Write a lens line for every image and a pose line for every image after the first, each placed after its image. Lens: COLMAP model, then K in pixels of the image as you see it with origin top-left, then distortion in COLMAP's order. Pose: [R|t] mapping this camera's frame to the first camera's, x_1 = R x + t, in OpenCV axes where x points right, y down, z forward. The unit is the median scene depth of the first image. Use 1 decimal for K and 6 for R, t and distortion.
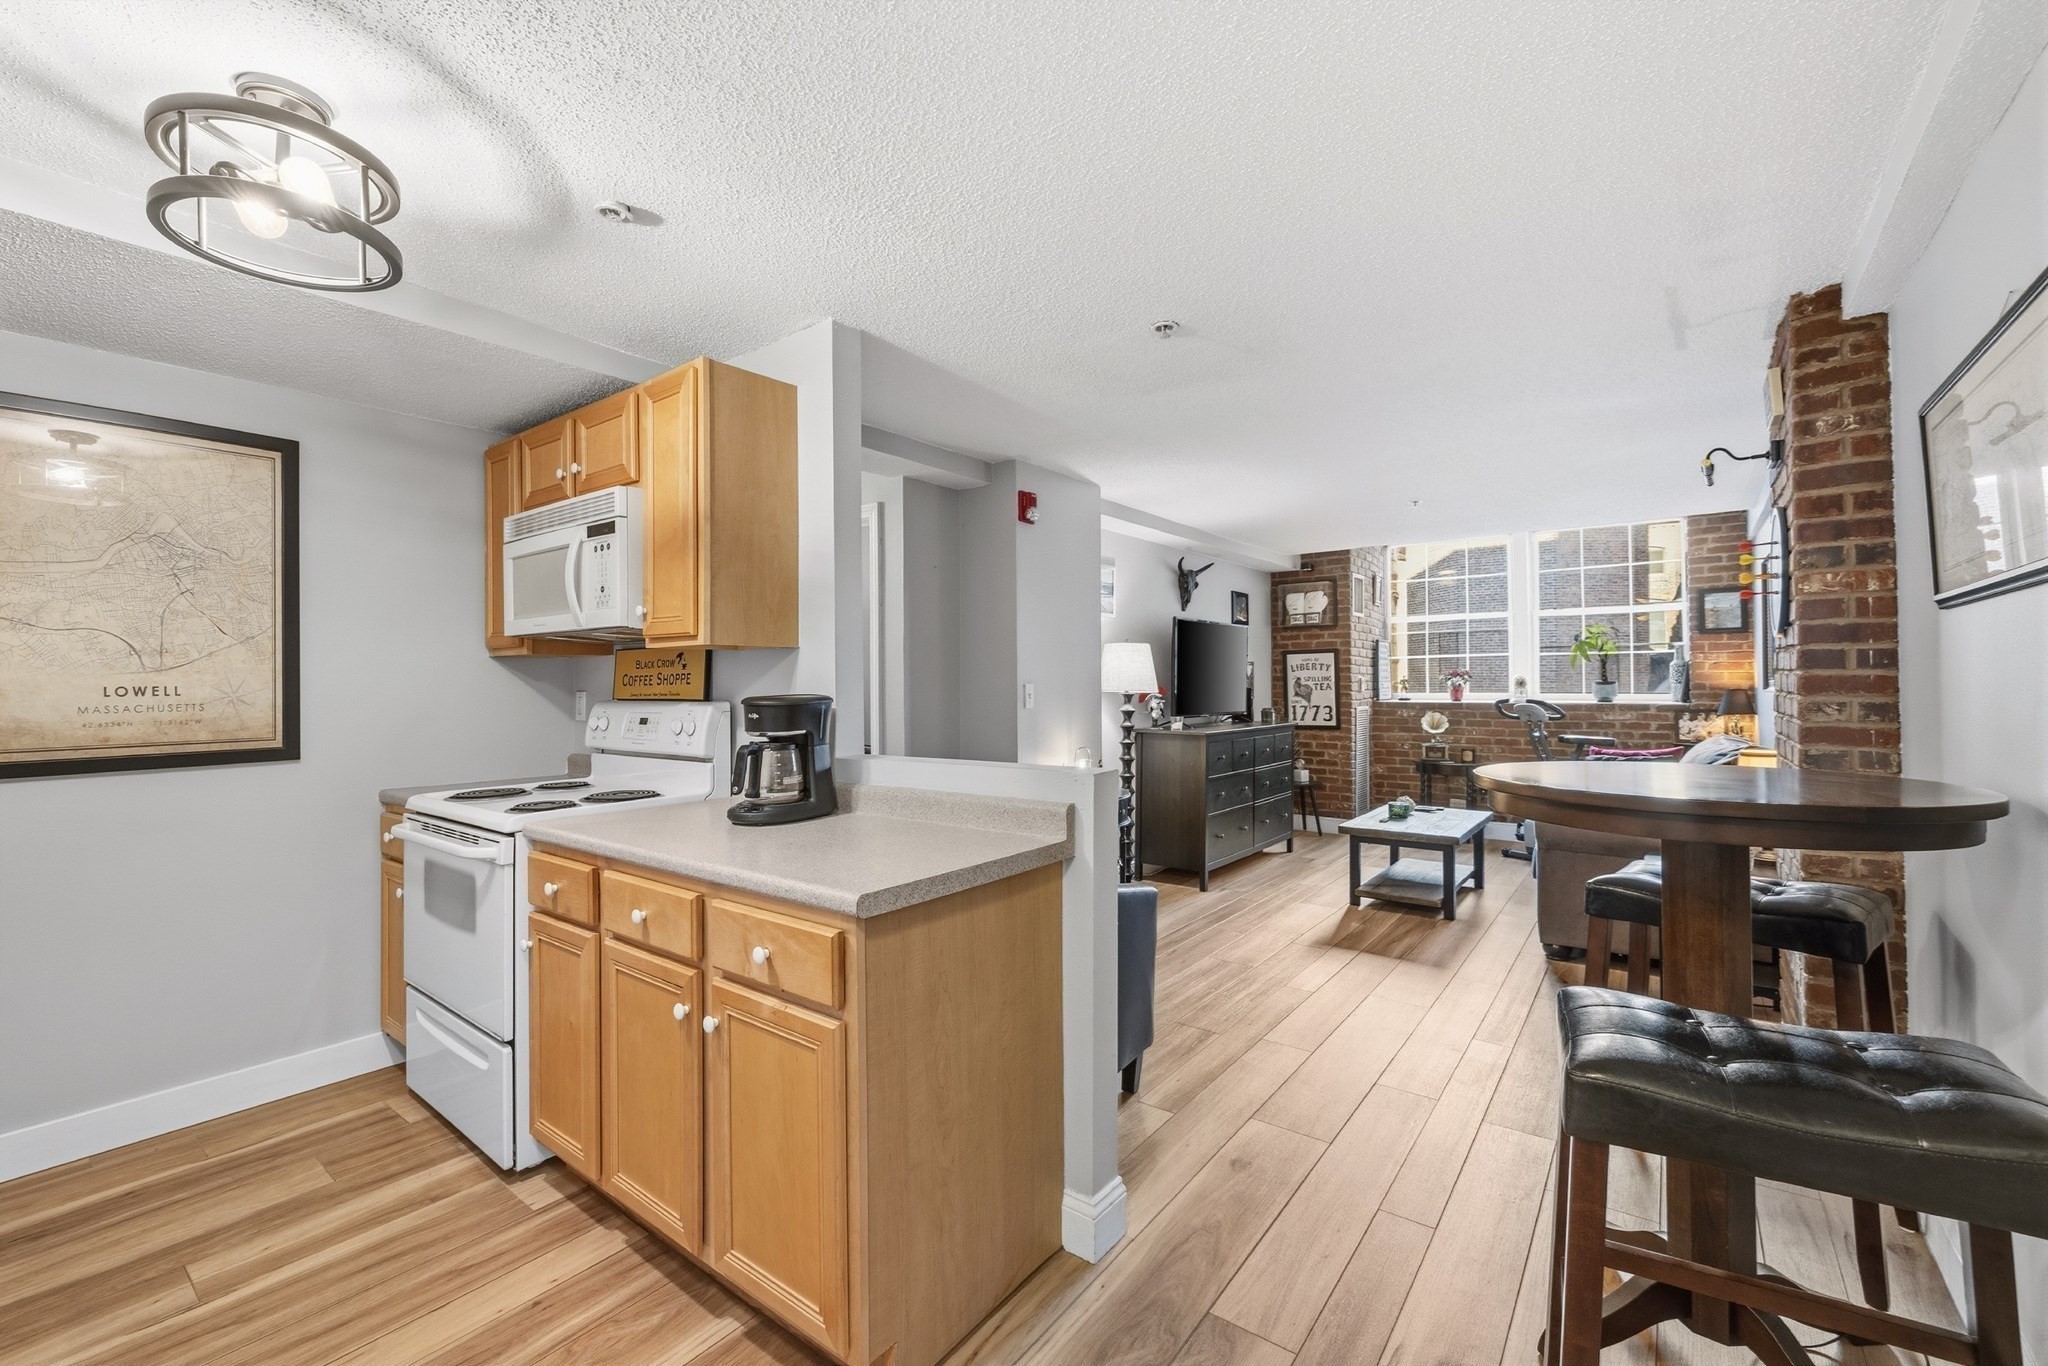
lens RADIAL K [[858.8, 0, 995.9], [0, 858.8, 669.9], [0, 0, 1]] dist [0.001024, -0.000443]
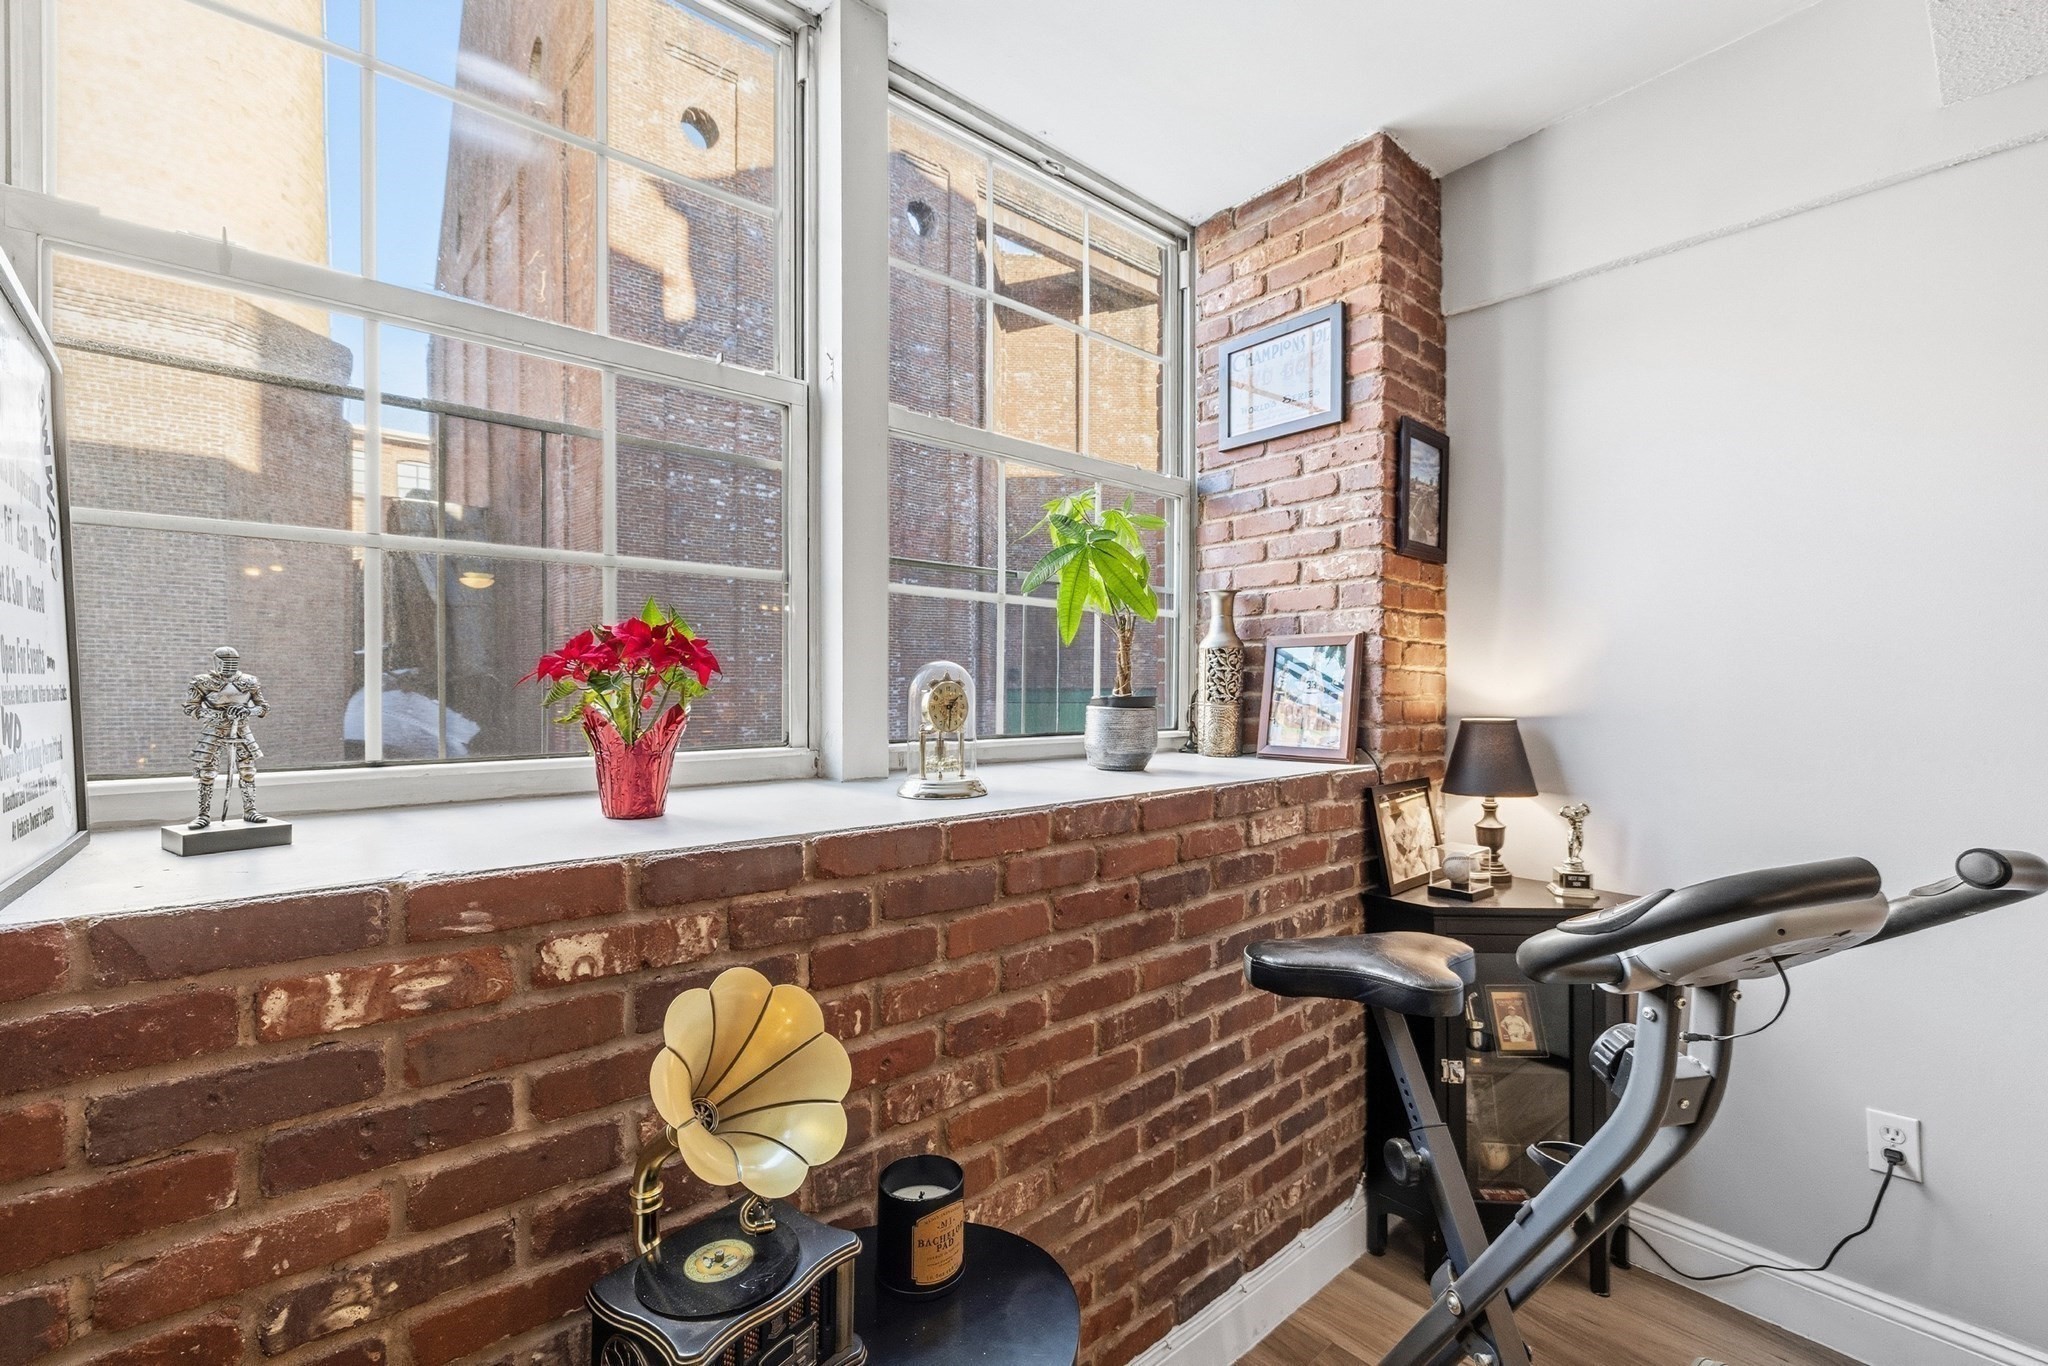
lens RADIAL K [[855.8, 0, 1028.4], [0, 855.8, 690.1], [0, 0, 1]] dist [-0.000444, -0.000047]
pose [[0.191326, 0.006078, 0.981508, 1.084318], [-0.016666, 0.999857, -0.002943, 0.031320], [-0.981385, -0.015794, 0.191400, 2.500714]]
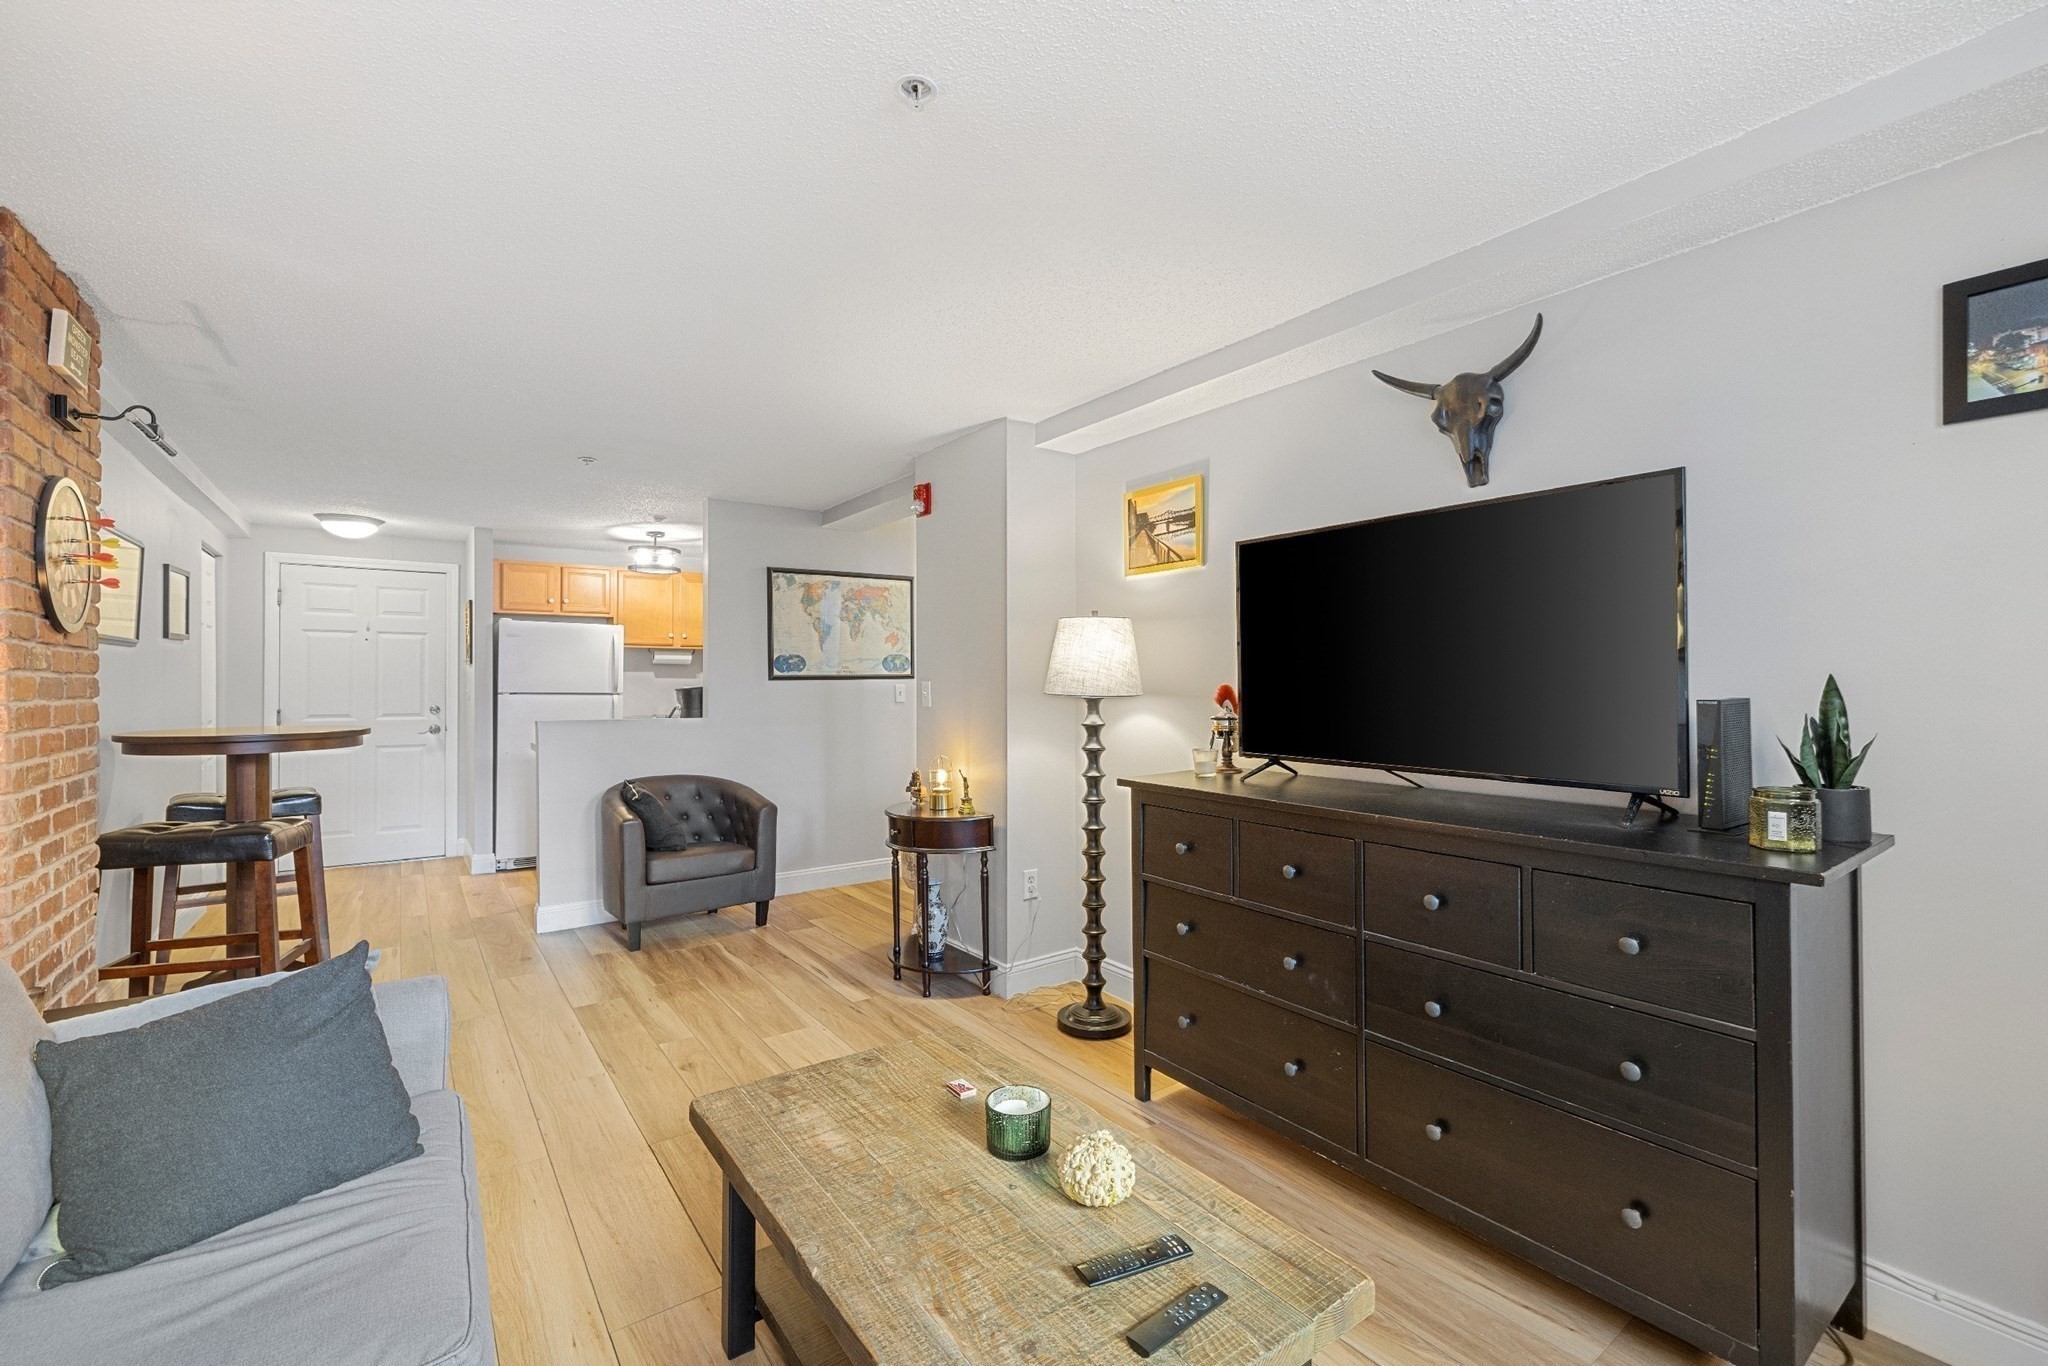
lens RADIAL K [[847.0, 0, 1011.9], [0, 847.0, 677.3], [0, 0, 1]] dist [-0.002253, -0.000229]
pose [[-0.270325, 0.000689, -0.962769, 1.442539], [0.019533, 0.999798, -0.004768, 0.028175], [0.962571, -0.020094, -0.270284, 2.090012]]
